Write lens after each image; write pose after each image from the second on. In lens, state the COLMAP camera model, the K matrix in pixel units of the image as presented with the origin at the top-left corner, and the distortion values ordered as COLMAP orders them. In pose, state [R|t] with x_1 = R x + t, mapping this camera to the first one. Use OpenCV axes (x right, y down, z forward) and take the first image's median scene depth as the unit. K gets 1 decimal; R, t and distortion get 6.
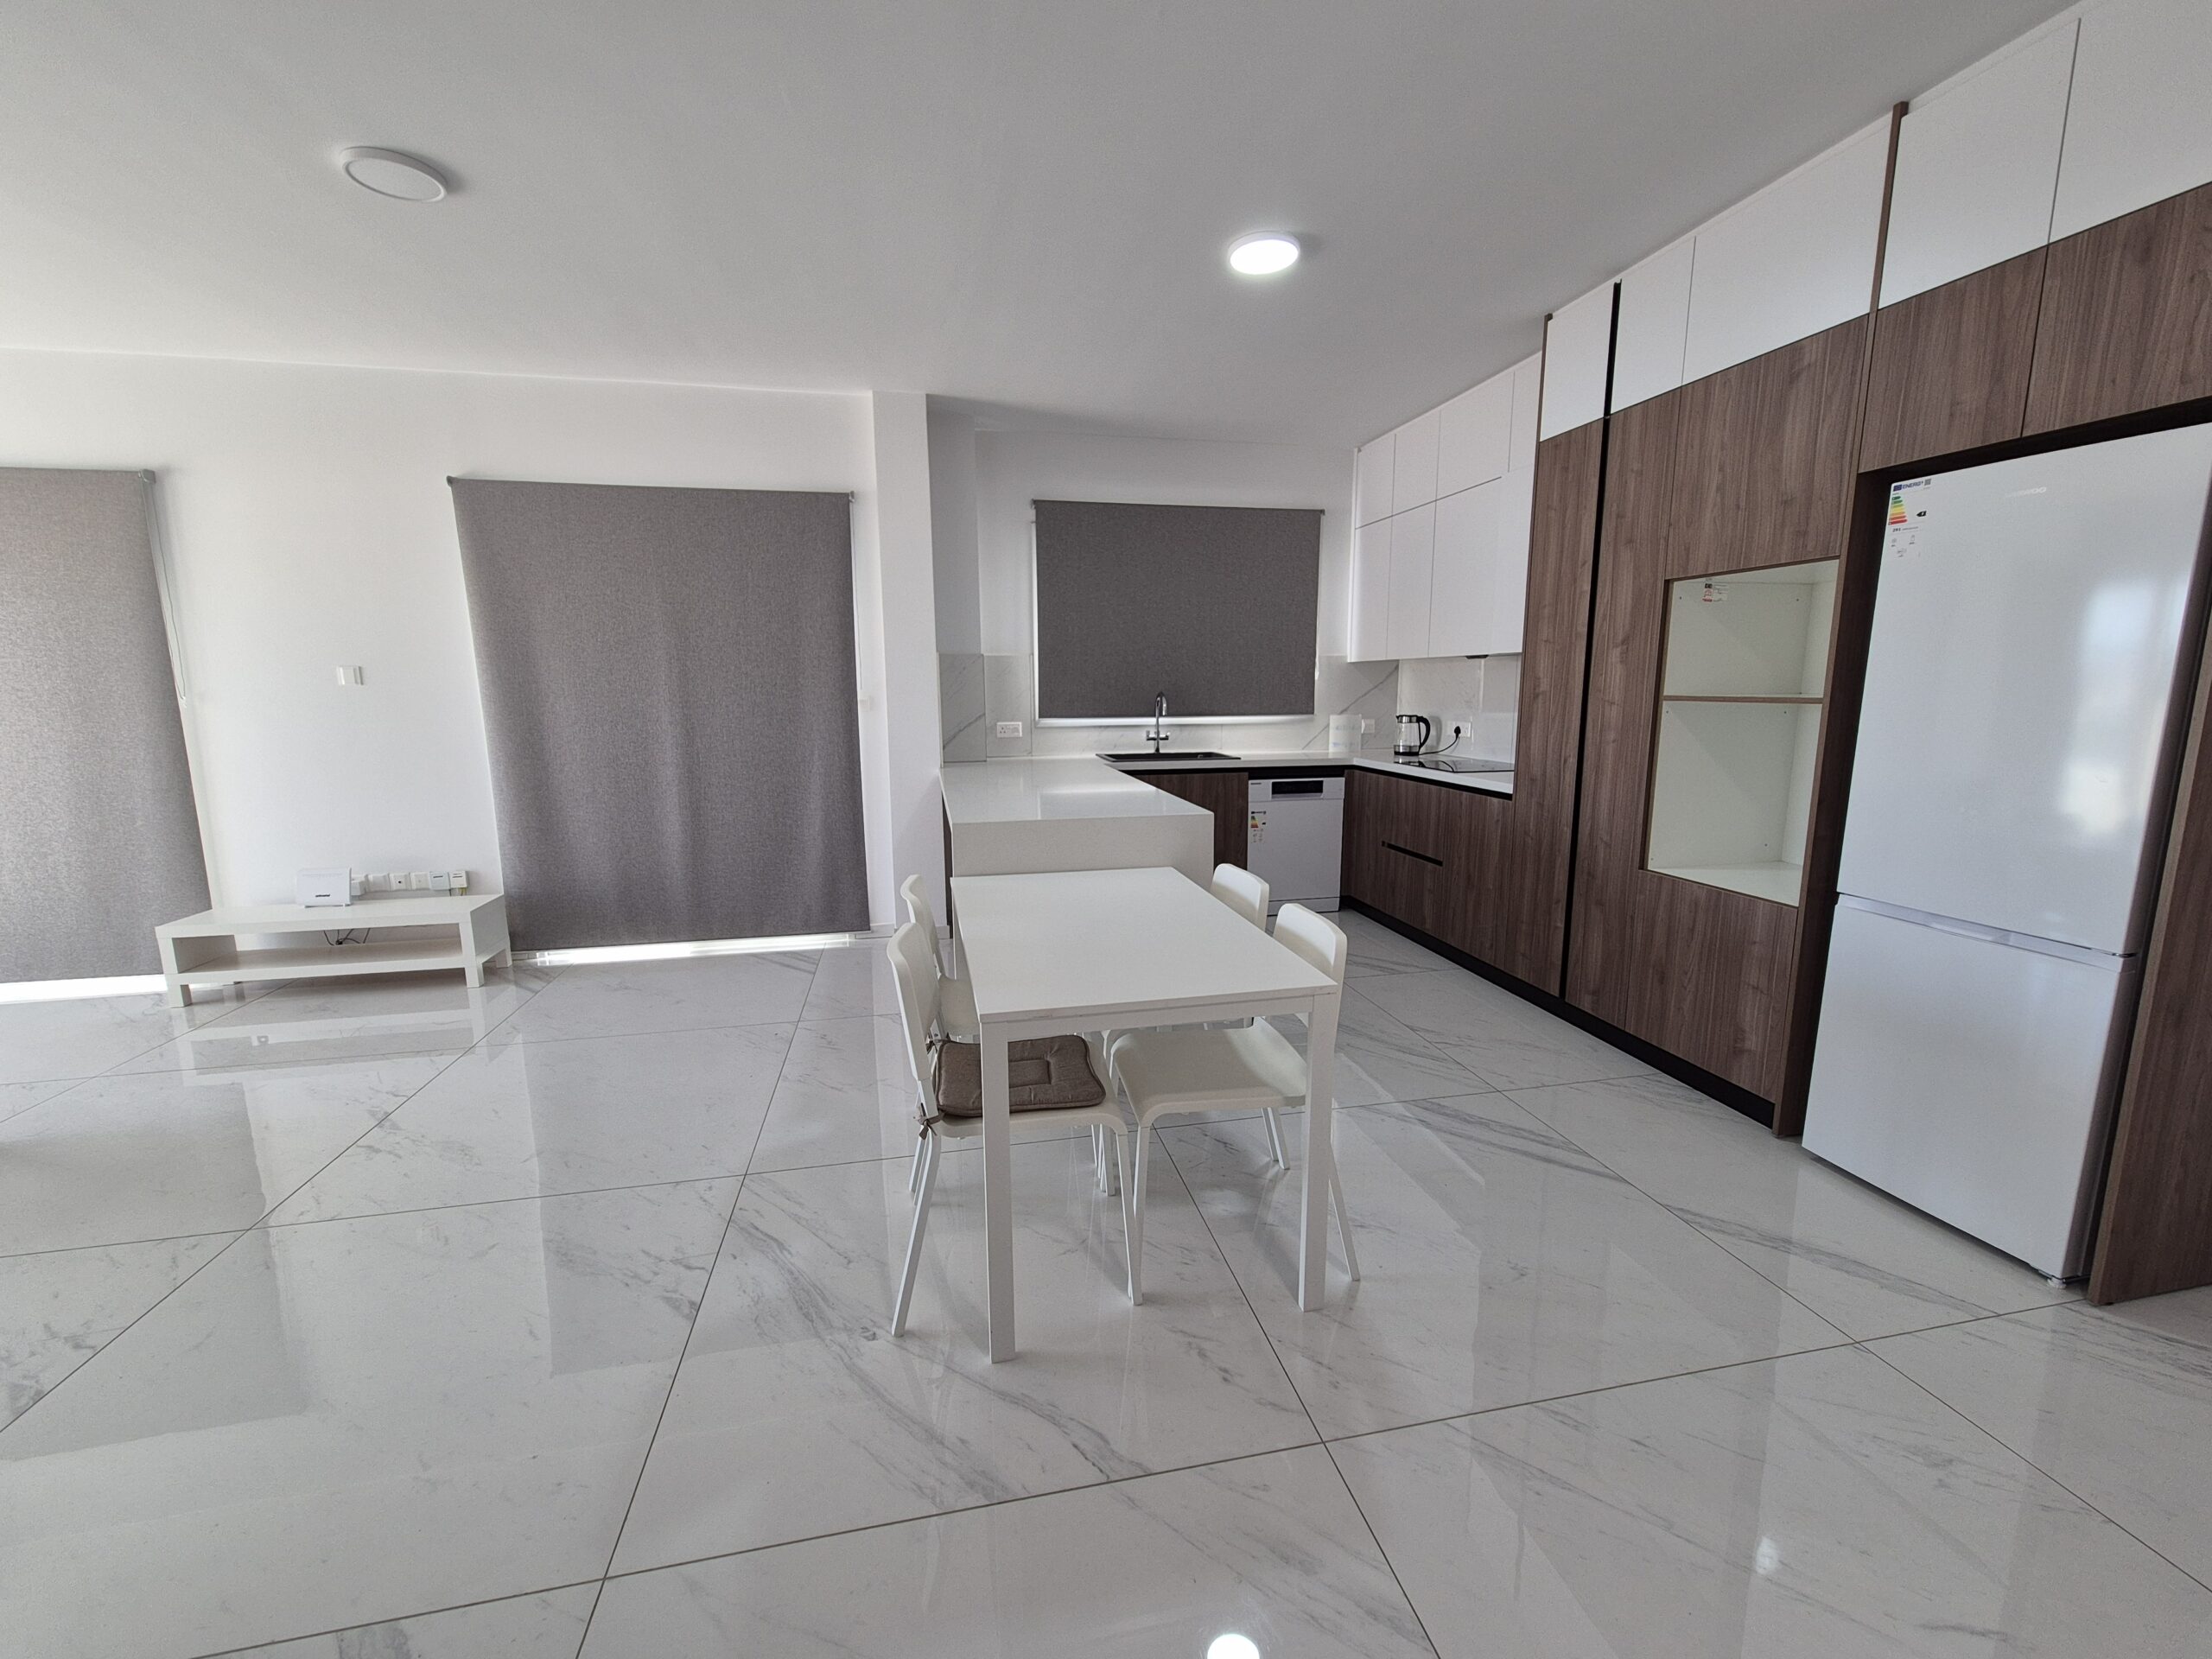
lens RADIAL K [[905.9, 0, 1107.9], [0, 905.9, 828.1], [0, 0, 1]] dist [-0.000604, 0.000865]
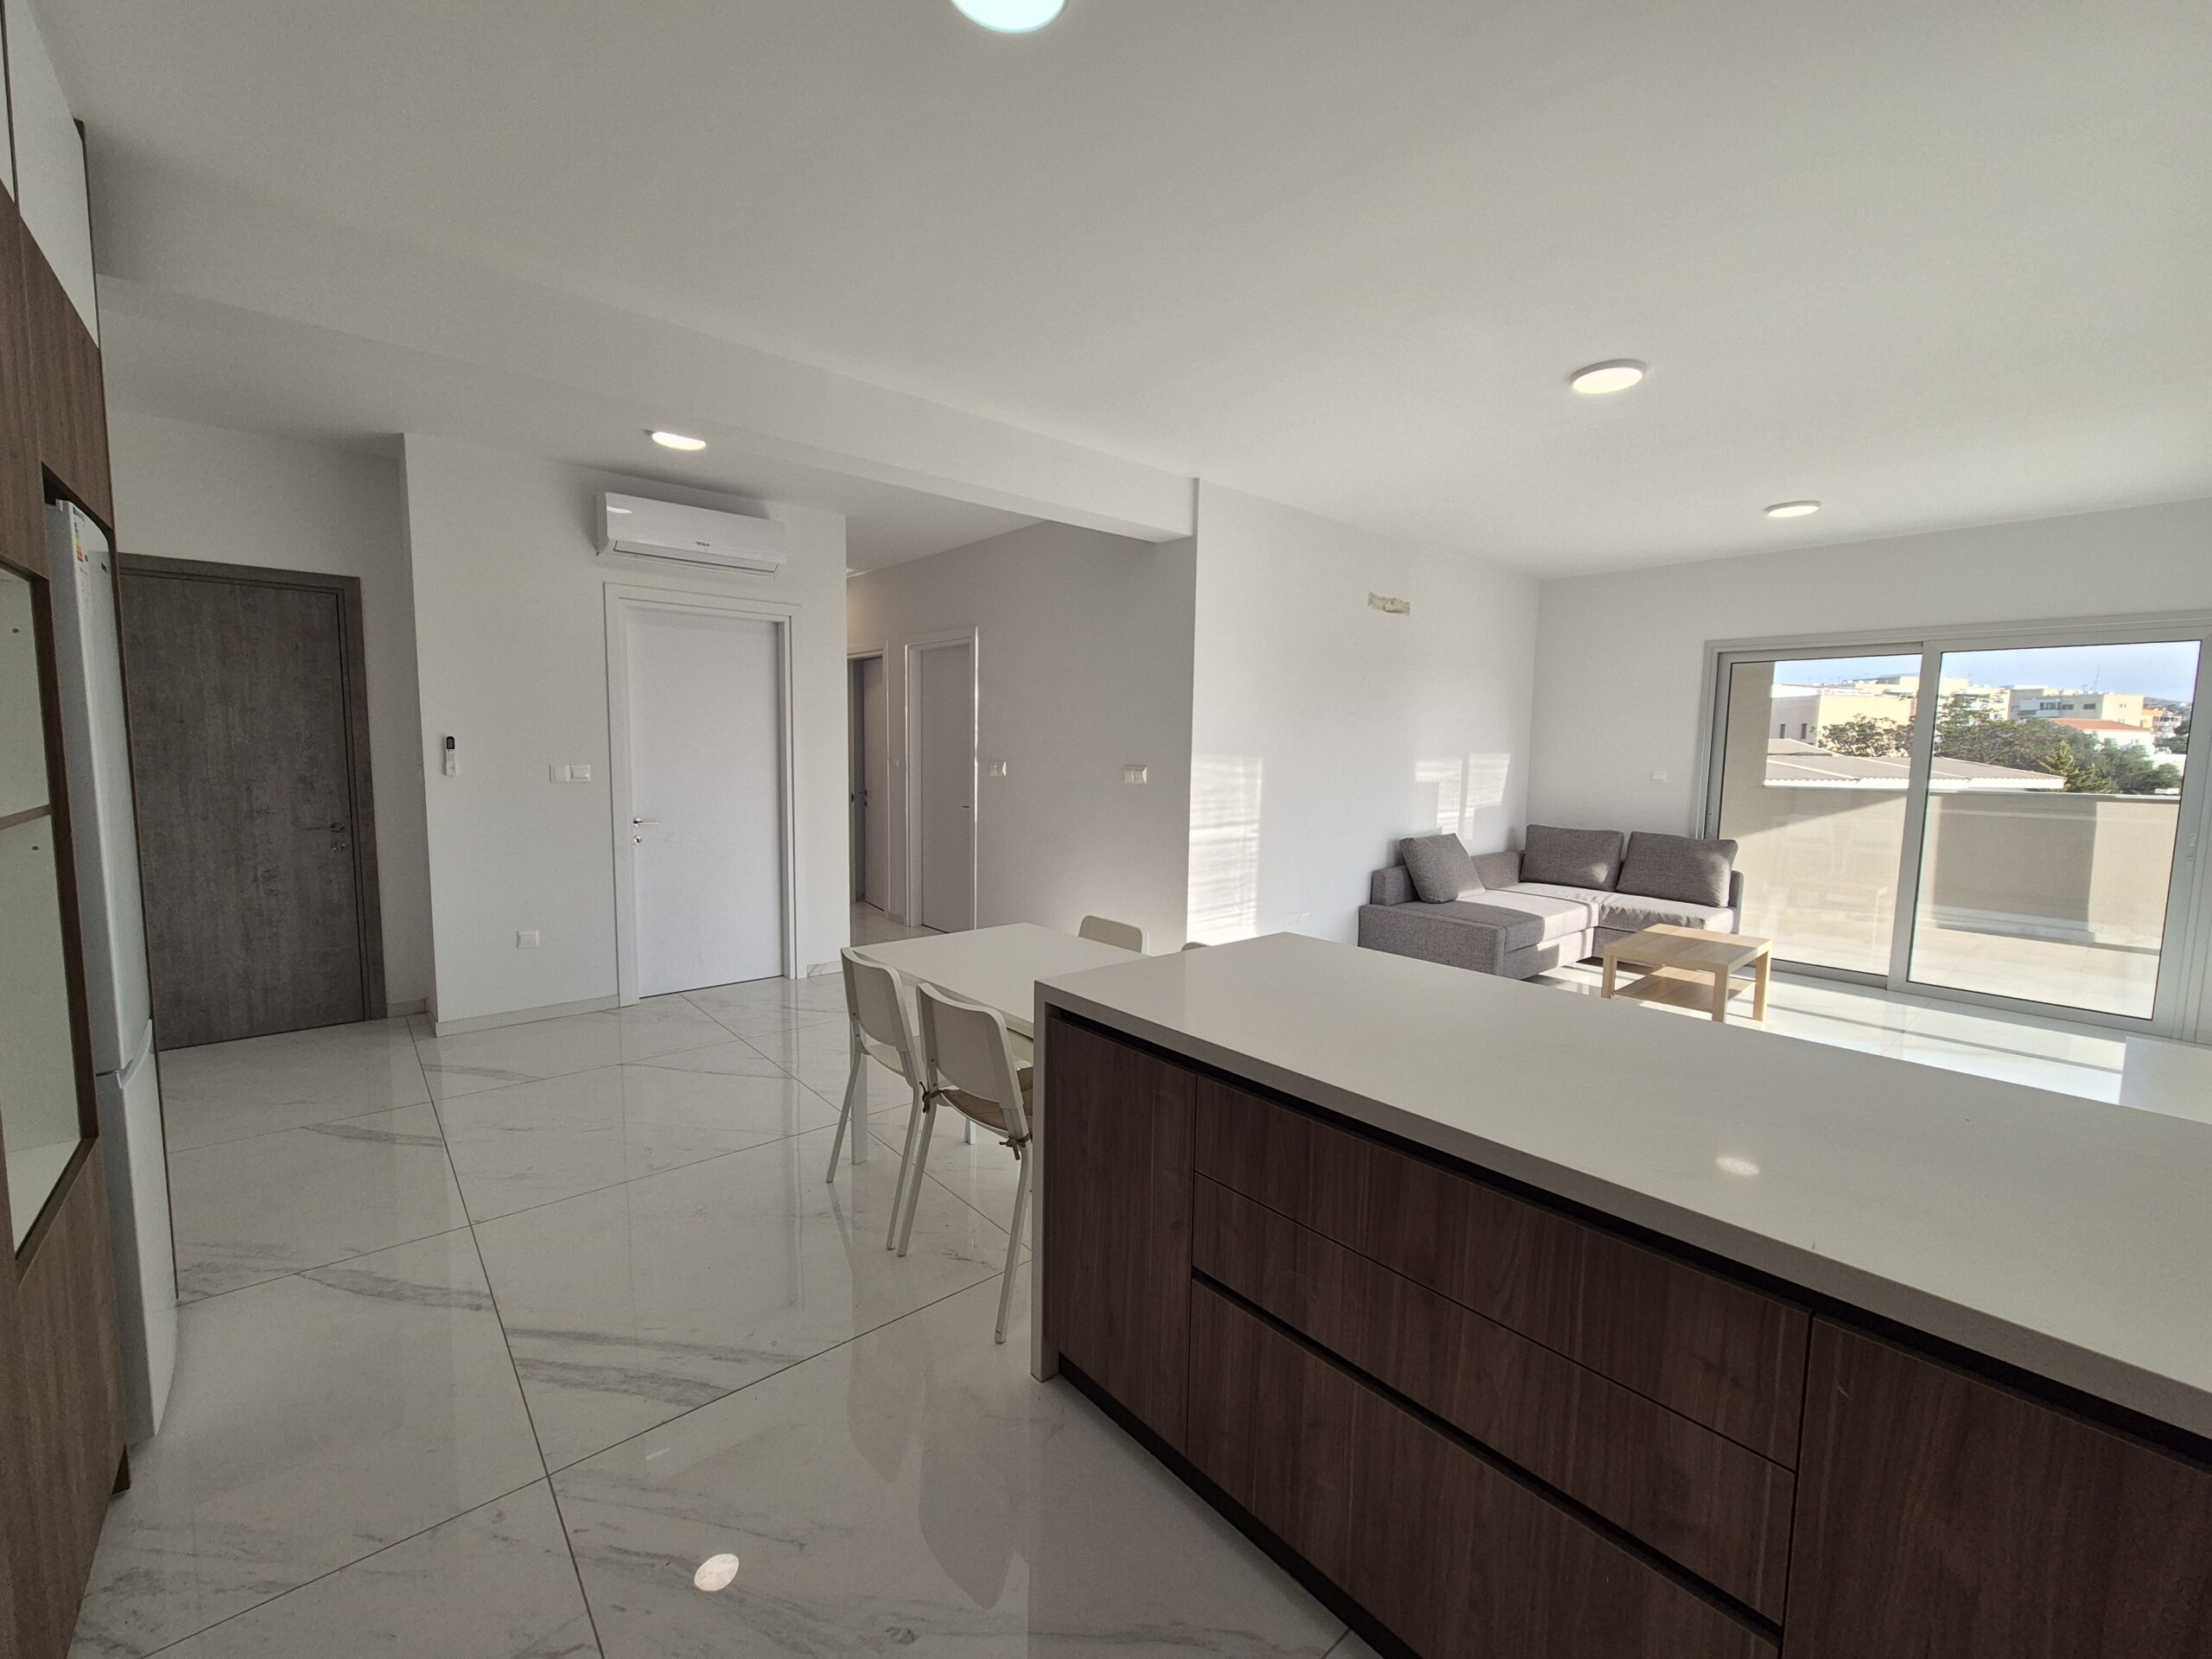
lens RADIAL K [[905.9, 0, 1106.7], [0, 905.9, 830.5], [0, 0, 1]] dist [-0.000604, 0.000865]
pose [[-0.874331, 0.037824, -0.483855, 0.310489], [-0.088244, 0.967951, 0.235123, -0.224938], [0.477241, 0.248273, -0.842972, 1.259450]]
